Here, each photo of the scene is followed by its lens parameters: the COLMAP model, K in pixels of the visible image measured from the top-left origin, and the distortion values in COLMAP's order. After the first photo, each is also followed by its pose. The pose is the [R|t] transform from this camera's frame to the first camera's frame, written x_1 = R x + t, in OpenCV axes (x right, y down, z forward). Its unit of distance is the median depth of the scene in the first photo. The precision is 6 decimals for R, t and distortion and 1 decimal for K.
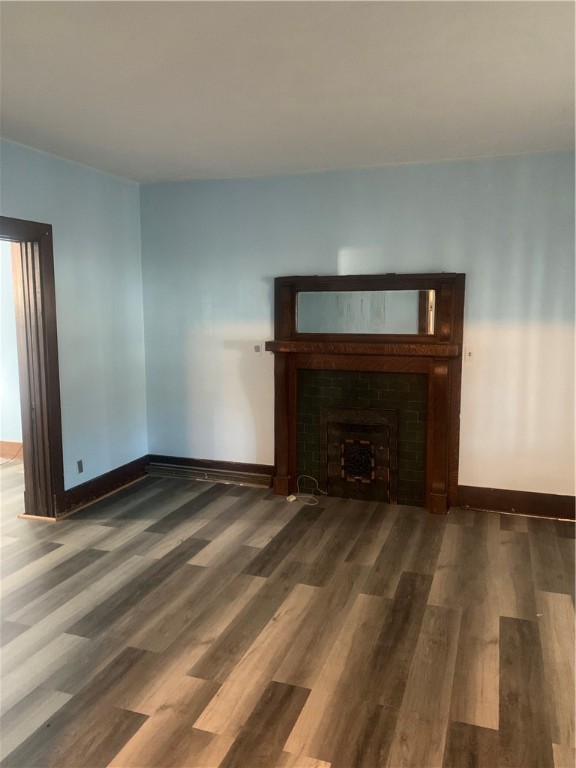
lens RADIAL K [[585.1, 0, 288.4], [0, 585.1, 383.3], [0, 0, 1]] dist [0.008325, -0.000585]
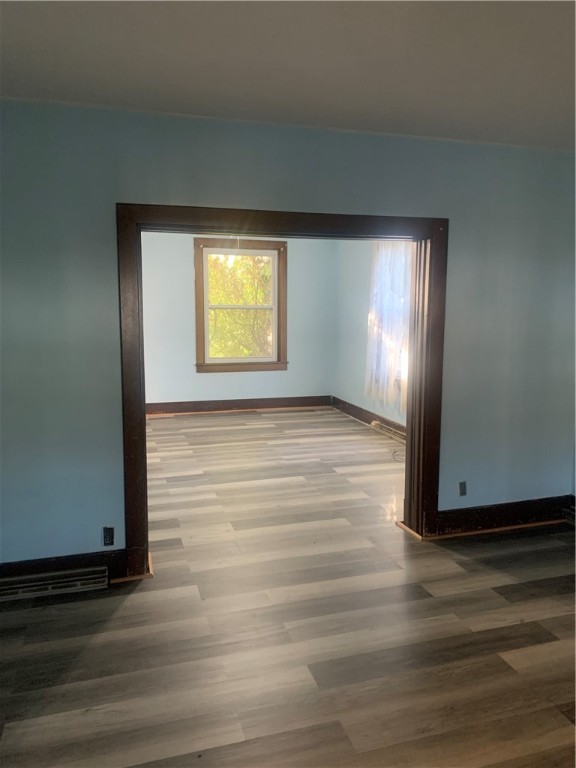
lens RADIAL K [[585.1, 0, 287.9], [0, 585.1, 384.0], [0, 0, 1]] dist [0.008325, -0.000585]
pose [[0.603726, 0.114629, -0.788908, 0.183605], [-0.110385, 0.992096, 0.059678, -0.043407], [0.789512, 0.051054, 0.611607, 0.260268]]
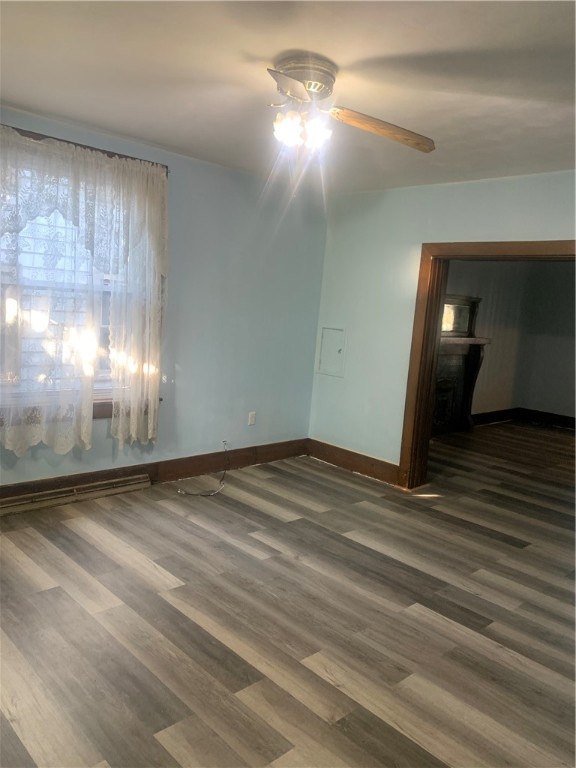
lens RADIAL K [[585.1, 0, 288.2], [0, 585.1, 385.0], [0, 0, 1]] dist [0.008325, -0.000585]
pose [[0.446051, -0.095207, 0.889930, -1.671503], [0.033985, 0.995411, 0.089457, -0.105369], [-0.894362, -0.009658, 0.447239, 0.729921]]
